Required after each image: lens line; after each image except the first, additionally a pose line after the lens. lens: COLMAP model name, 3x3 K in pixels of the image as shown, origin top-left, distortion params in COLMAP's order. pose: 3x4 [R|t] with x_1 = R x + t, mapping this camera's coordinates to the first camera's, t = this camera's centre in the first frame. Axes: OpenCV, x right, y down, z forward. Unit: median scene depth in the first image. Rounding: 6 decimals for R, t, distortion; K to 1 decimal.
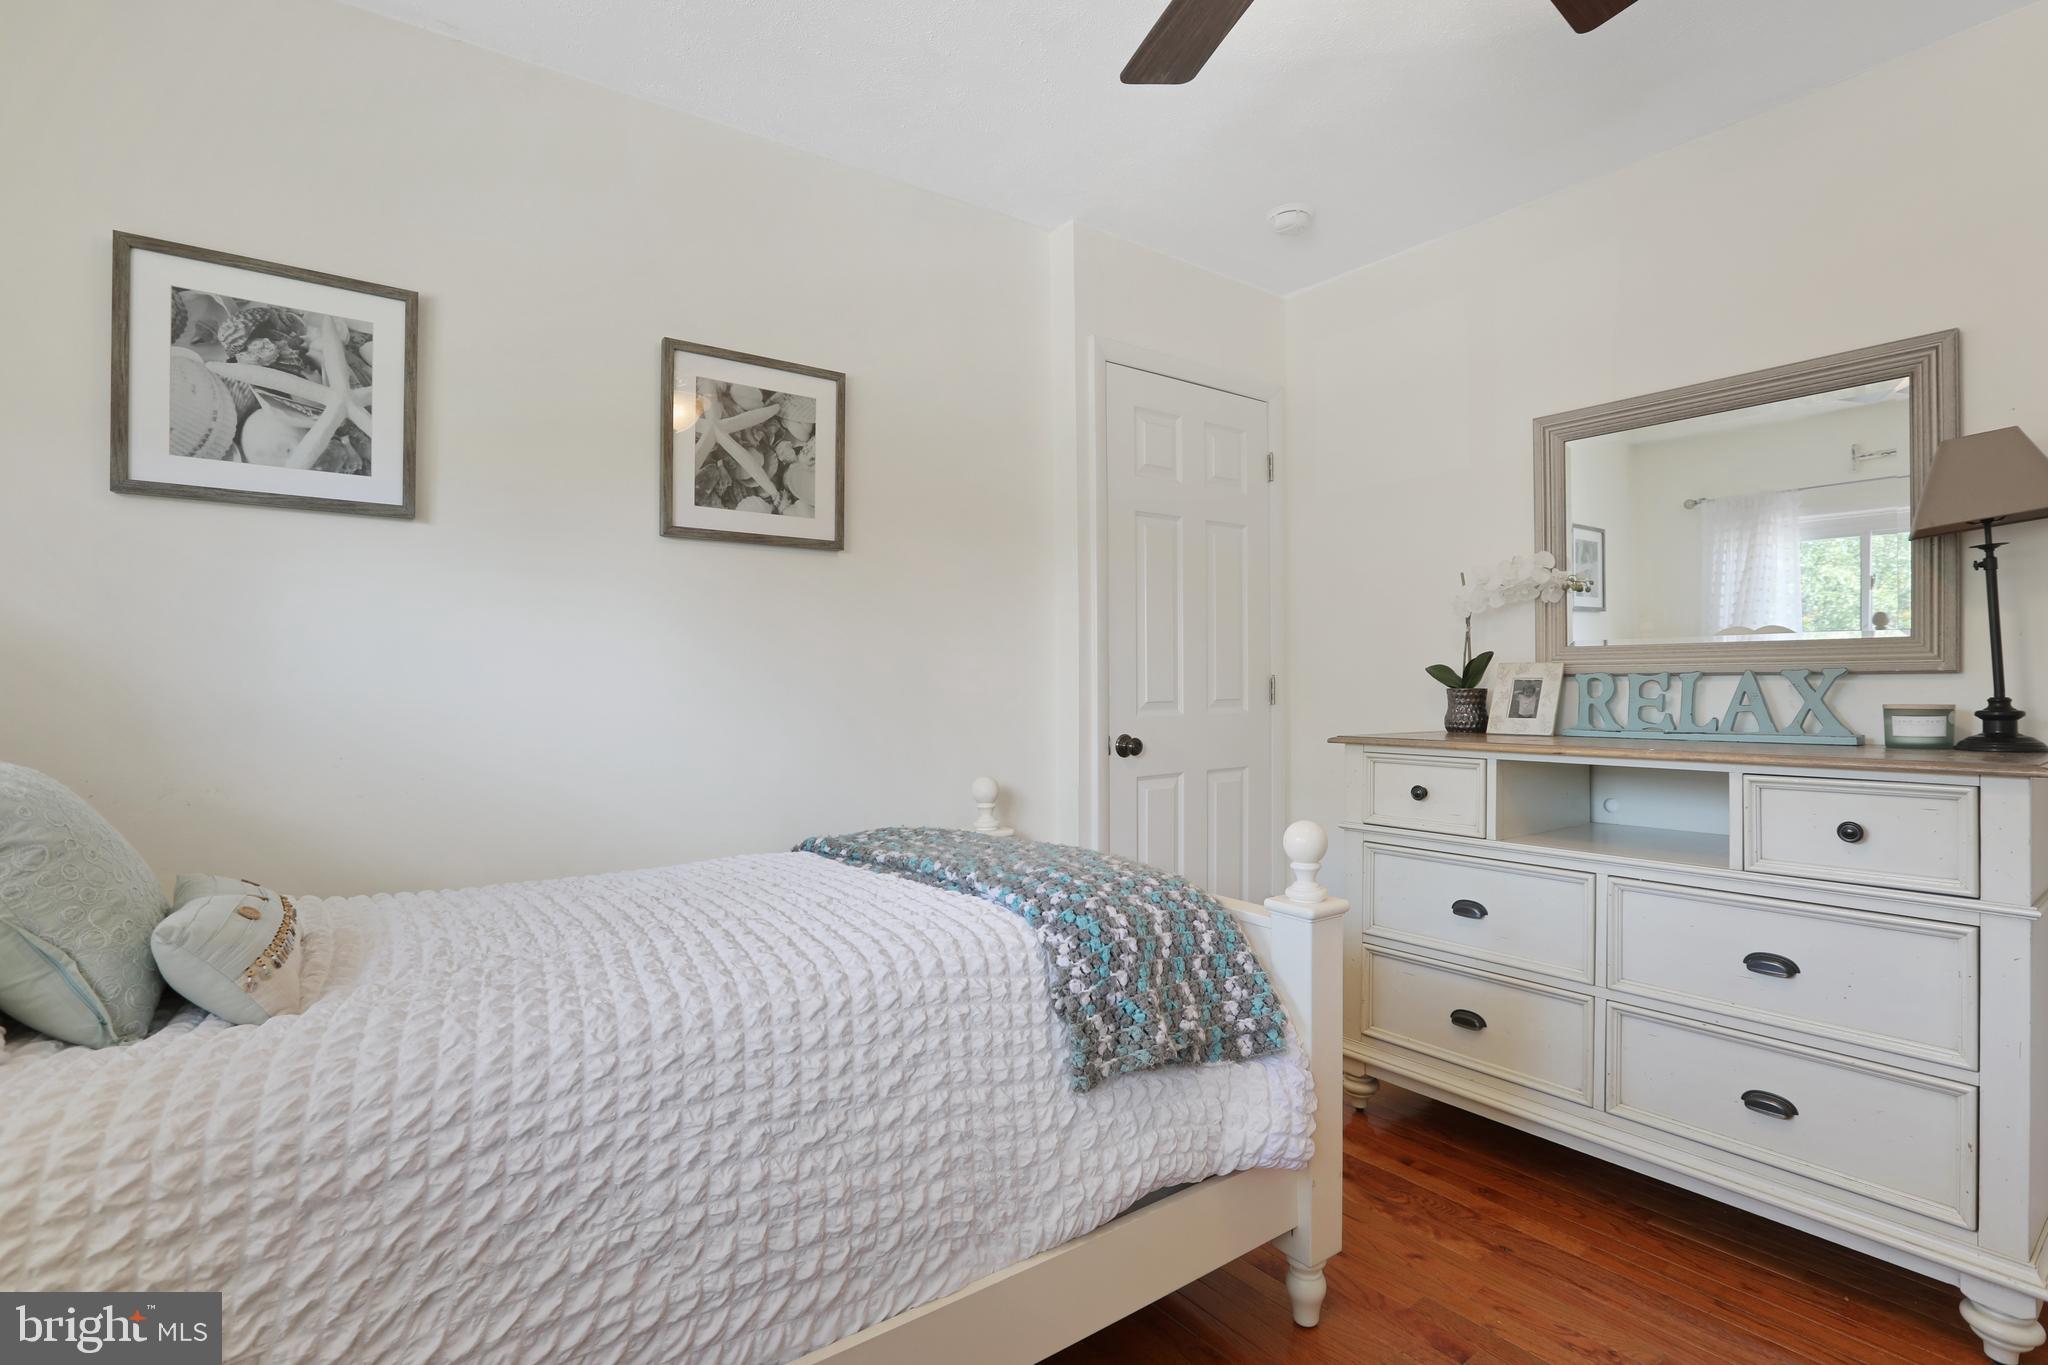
lens RADIAL K [[997.2, 0, 1027.5], [0, 997.2, 667.0], [0, 0, 1]] dist [-0.030366, 0.001705]
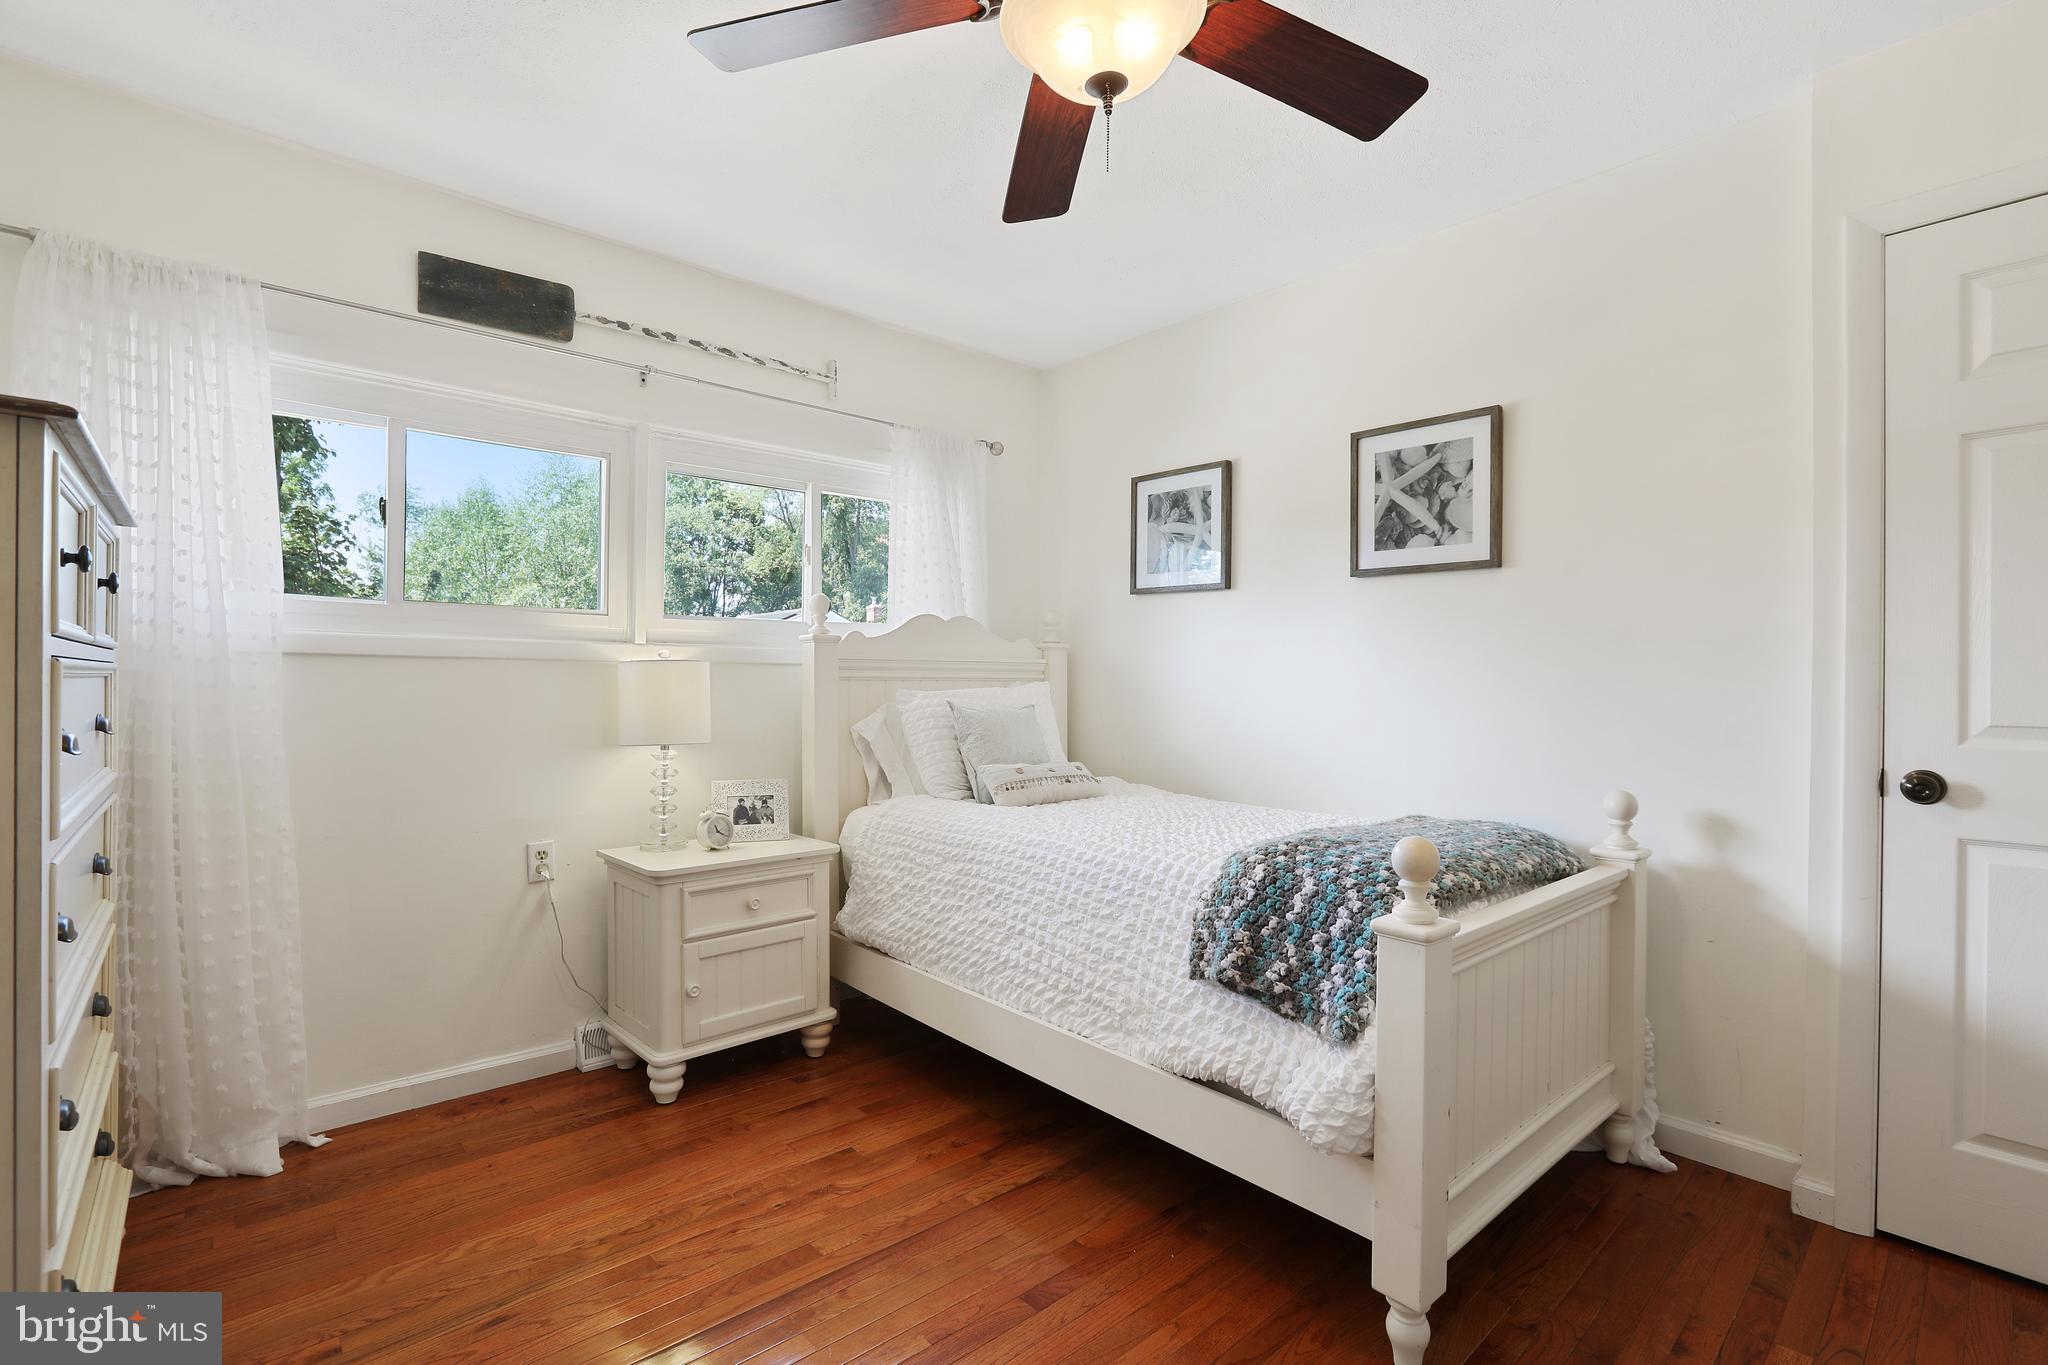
lens RADIAL K [[938.8, 0, 1028.0], [0, 938.8, 682.7], [0, 0, 1]] dist [-0.032499, 0.008012]
pose [[0.071892, 0.010979, -0.997352, 0.861707], [0.002532, 0.999934, 0.011190, -0.001433], [0.997409, -0.003330, 0.071860, 0.435265]]
